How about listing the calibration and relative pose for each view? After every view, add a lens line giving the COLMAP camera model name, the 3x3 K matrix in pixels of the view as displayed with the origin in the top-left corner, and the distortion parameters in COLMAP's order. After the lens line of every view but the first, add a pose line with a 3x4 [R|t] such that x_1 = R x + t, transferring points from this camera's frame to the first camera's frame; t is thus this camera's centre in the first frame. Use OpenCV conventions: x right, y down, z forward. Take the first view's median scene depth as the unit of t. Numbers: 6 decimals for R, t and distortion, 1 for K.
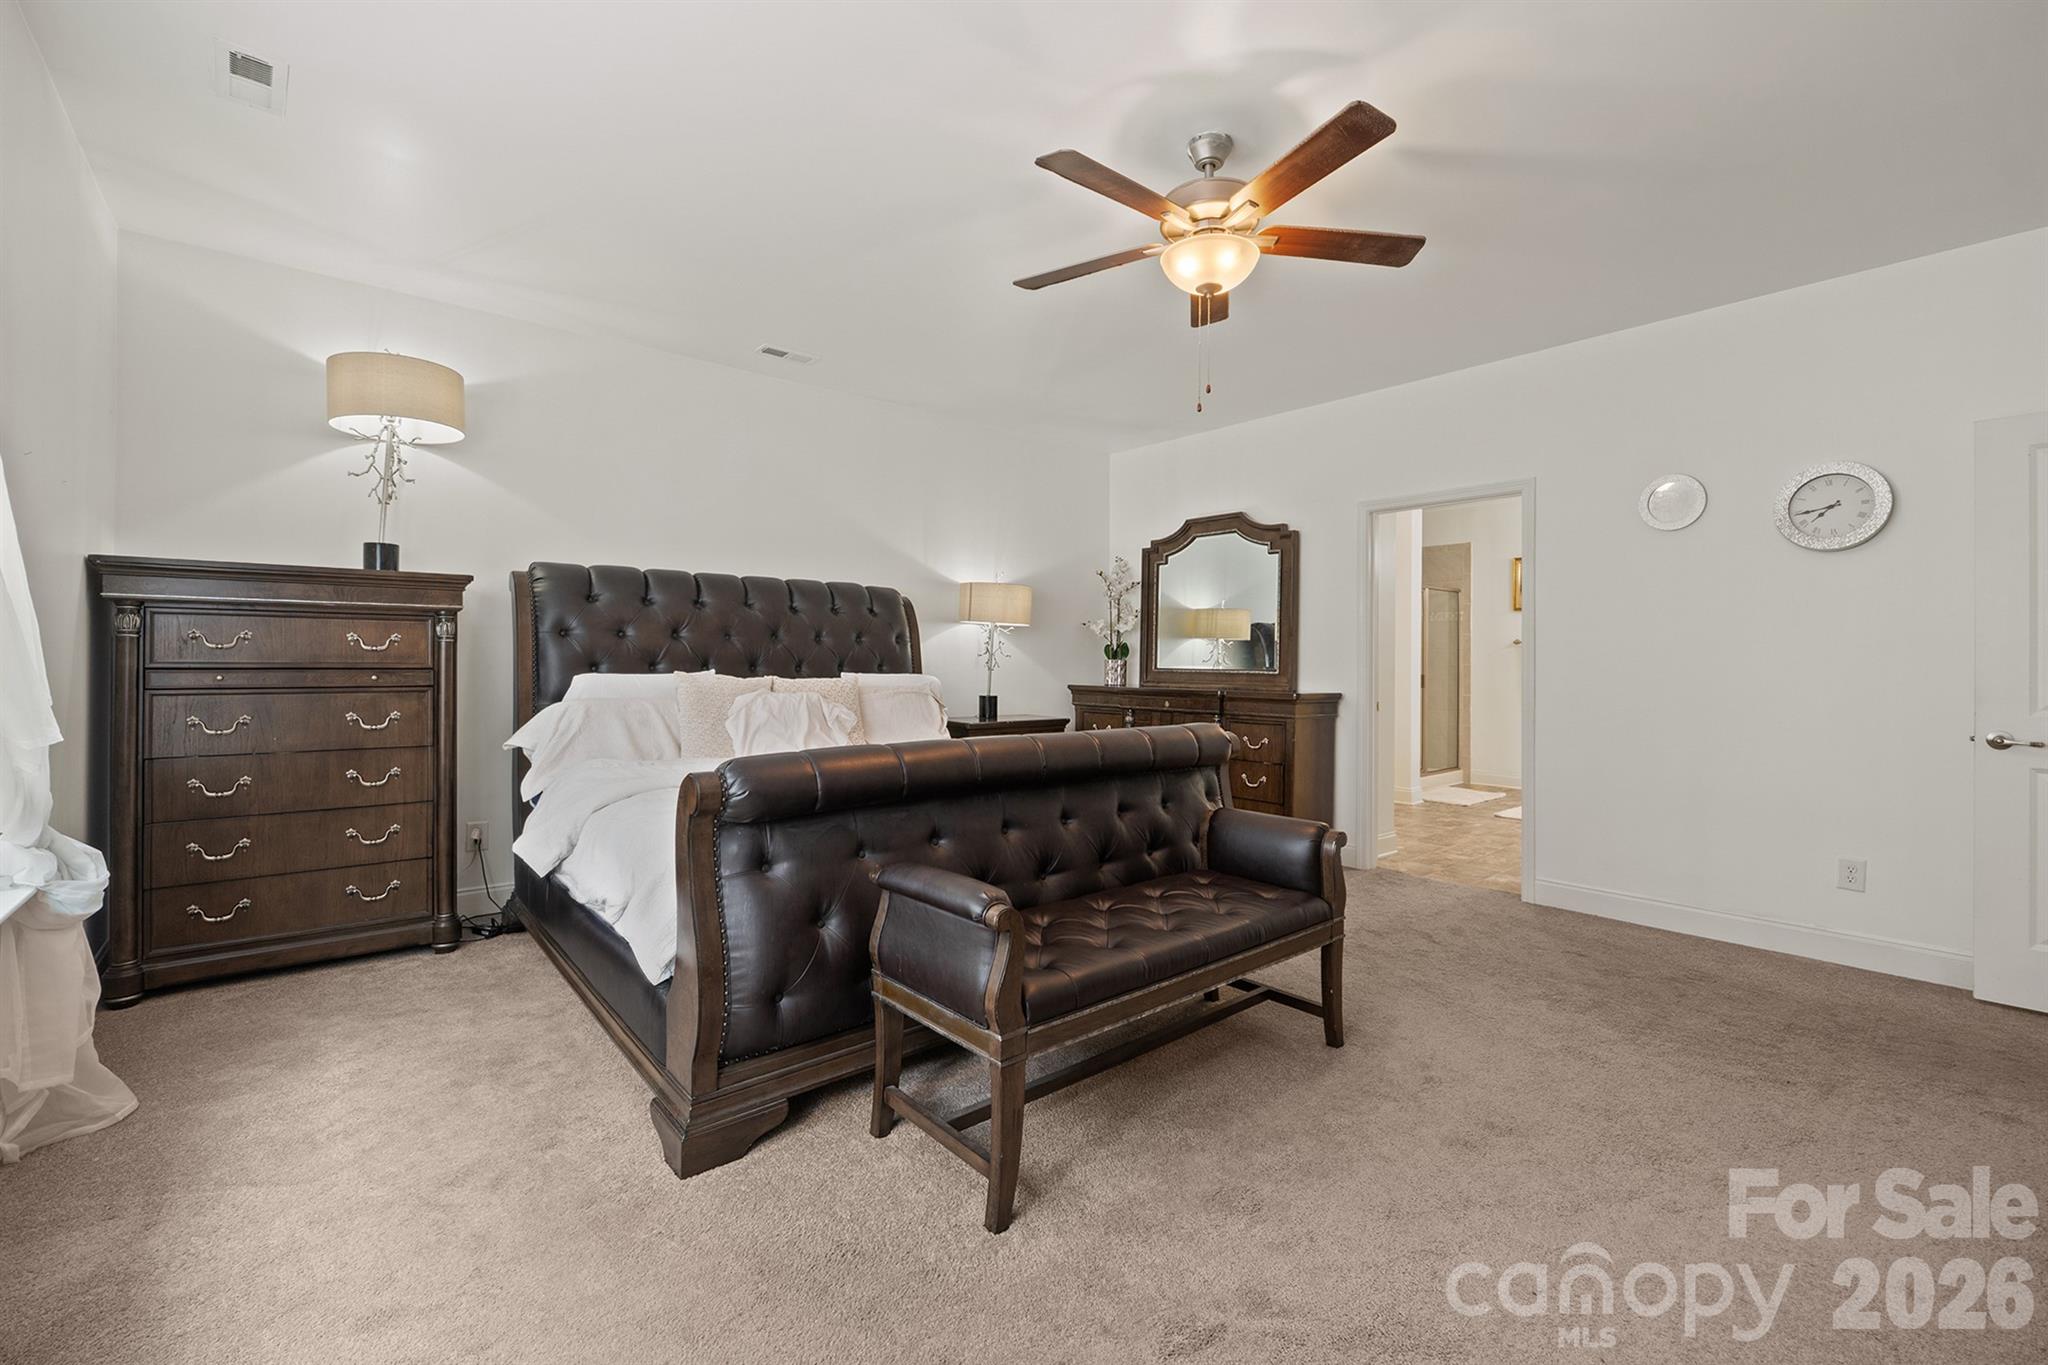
lens RADIAL K [[859.3, 0, 1036.5], [0, 859.3, 673.8], [0, 0, 1]] dist [-0.008187, 0.000219]
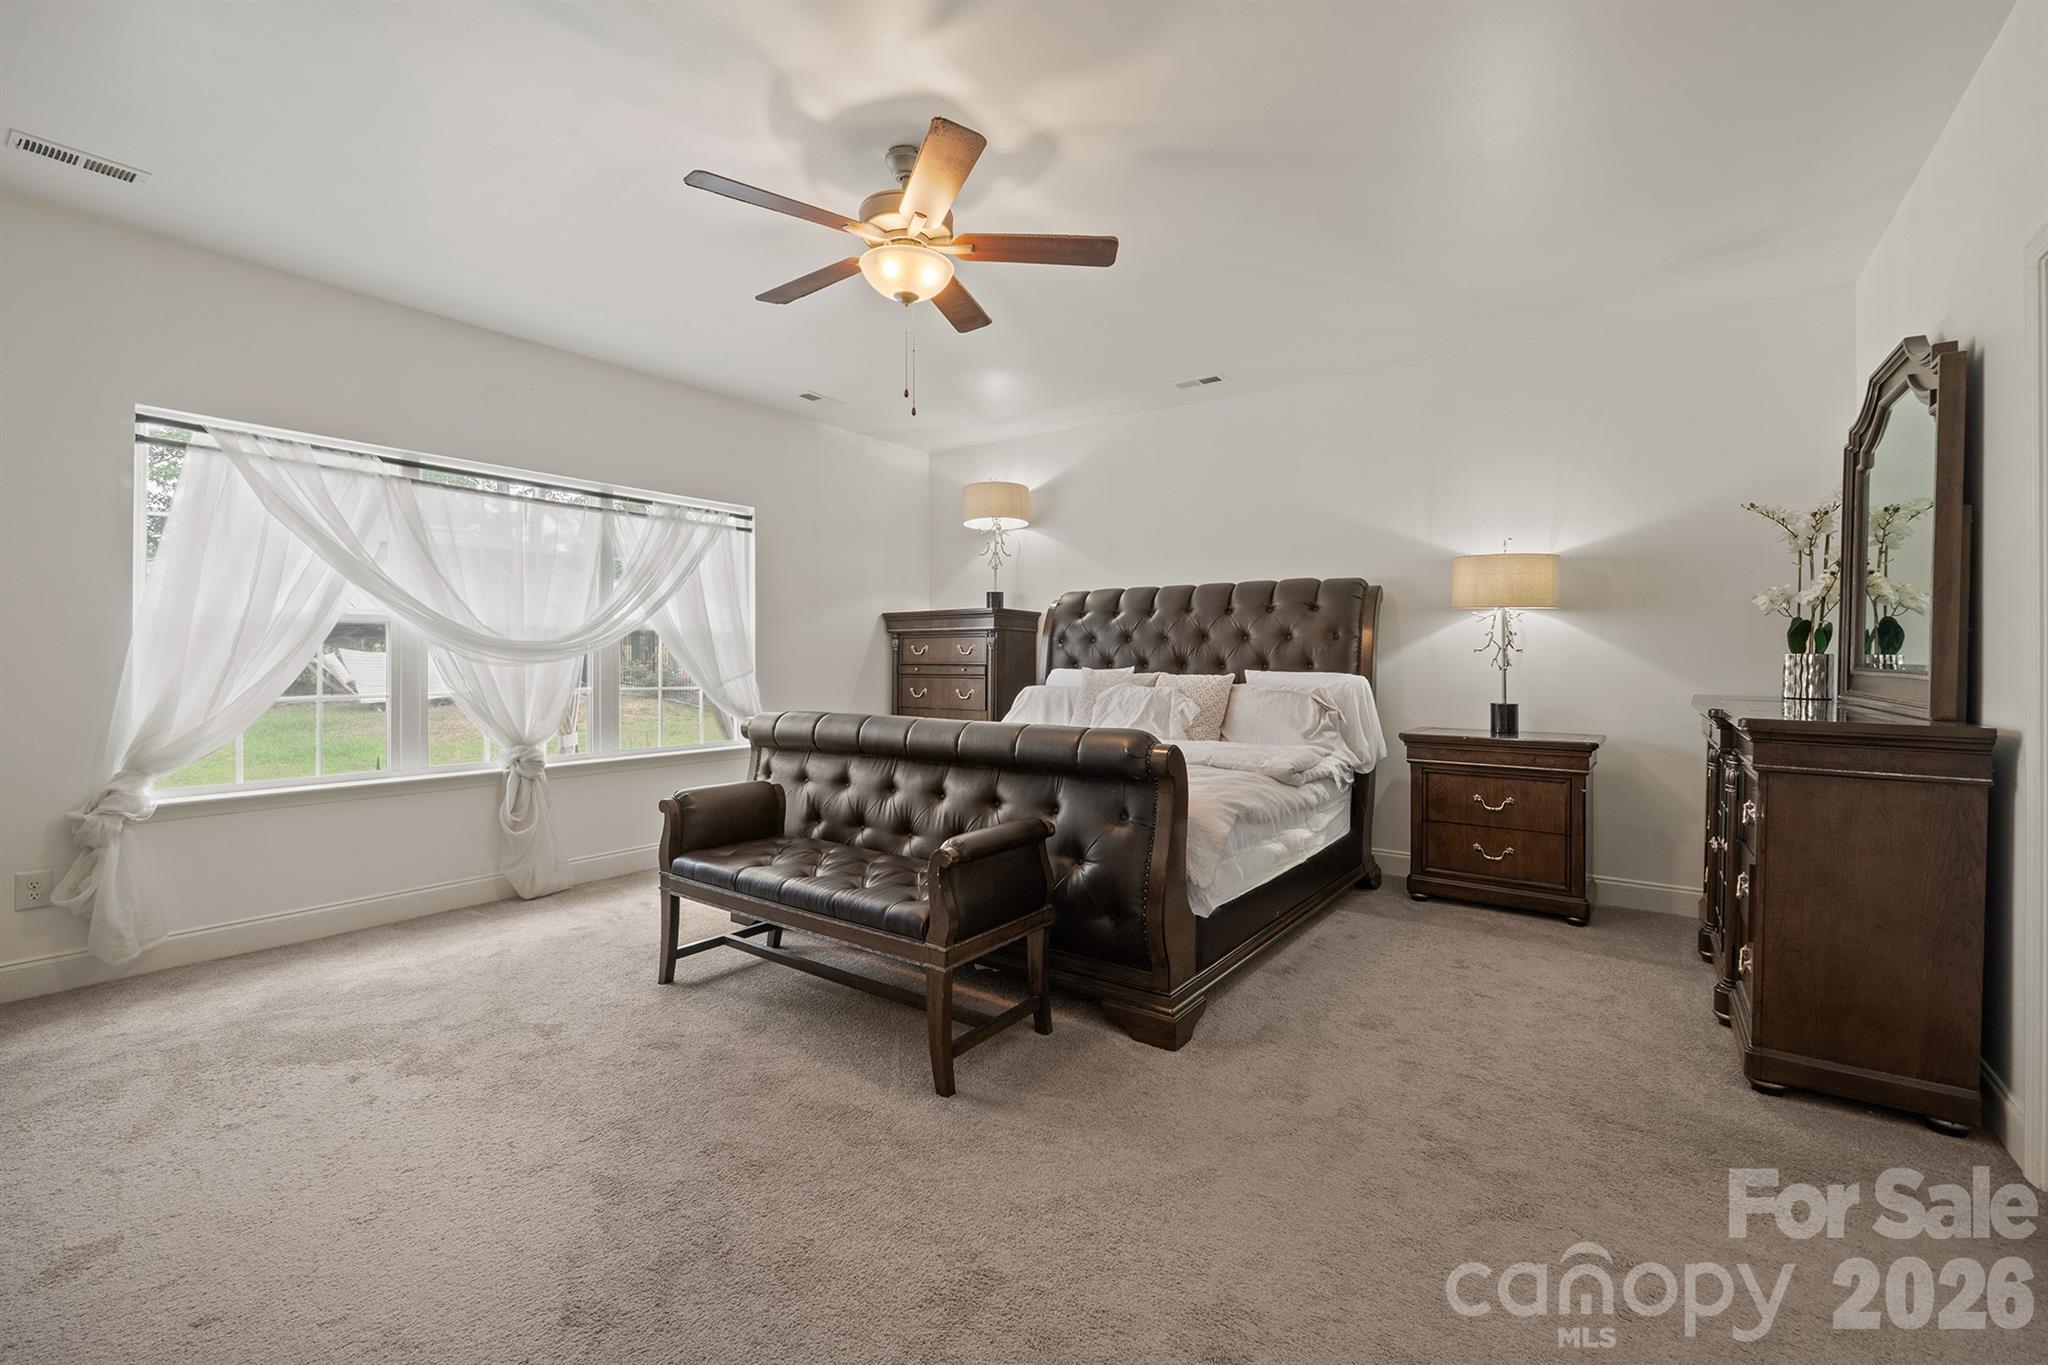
lens RADIAL K [[859.3, 0, 1027.1], [0, 859.3, 667.9], [0, 0, 1]] dist [-0.008187, 0.000219]
pose [[0.239965, -0.001031, -0.970781, 0.589389], [-0.013753, 0.999895, -0.004461, 0.003672], [0.970684, 0.014421, 0.239926, 0.422105]]
